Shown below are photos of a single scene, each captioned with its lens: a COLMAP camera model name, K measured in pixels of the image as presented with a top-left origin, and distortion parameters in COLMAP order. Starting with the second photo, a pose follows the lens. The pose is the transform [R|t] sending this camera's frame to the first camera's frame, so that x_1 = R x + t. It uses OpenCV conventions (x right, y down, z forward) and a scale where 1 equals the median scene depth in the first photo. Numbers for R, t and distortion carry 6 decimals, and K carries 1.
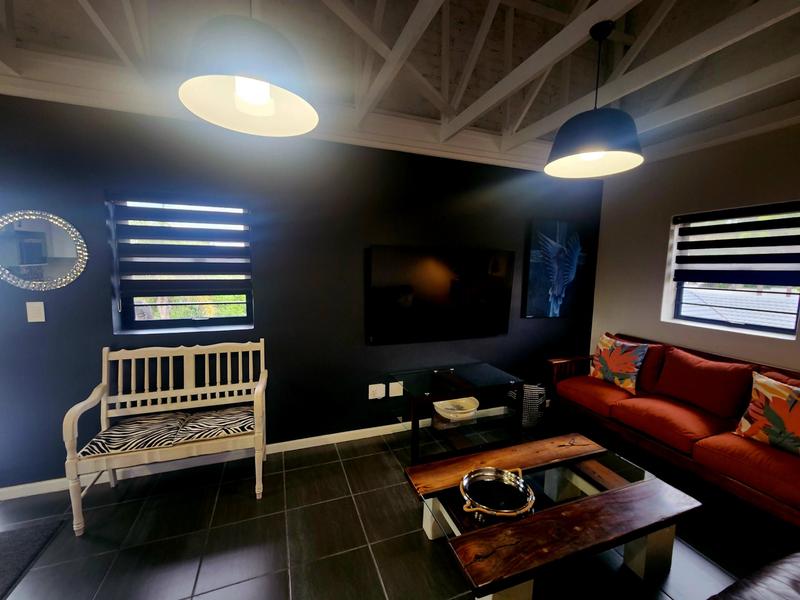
lens RADIAL K [[334.5, 0, 403.9], [0, 334.5, 300.2], [0, 0, 1]] dist [0.002167, -0.000053]
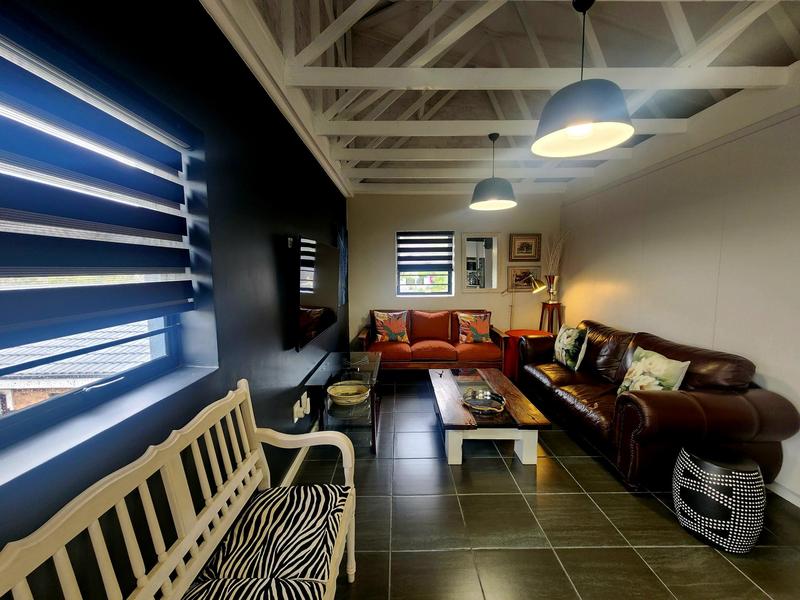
lens RADIAL K [[334.5, 0, 405.7], [0, 334.5, 300.0], [0, 0, 1]] dist [0.002167, -0.000053]
pose [[0.331697, -0.102529, 0.937798, -0.816998], [0.112962, 0.991241, 0.068418, -0.031280], [-0.936598, 0.083242, 0.340374, 0.489528]]
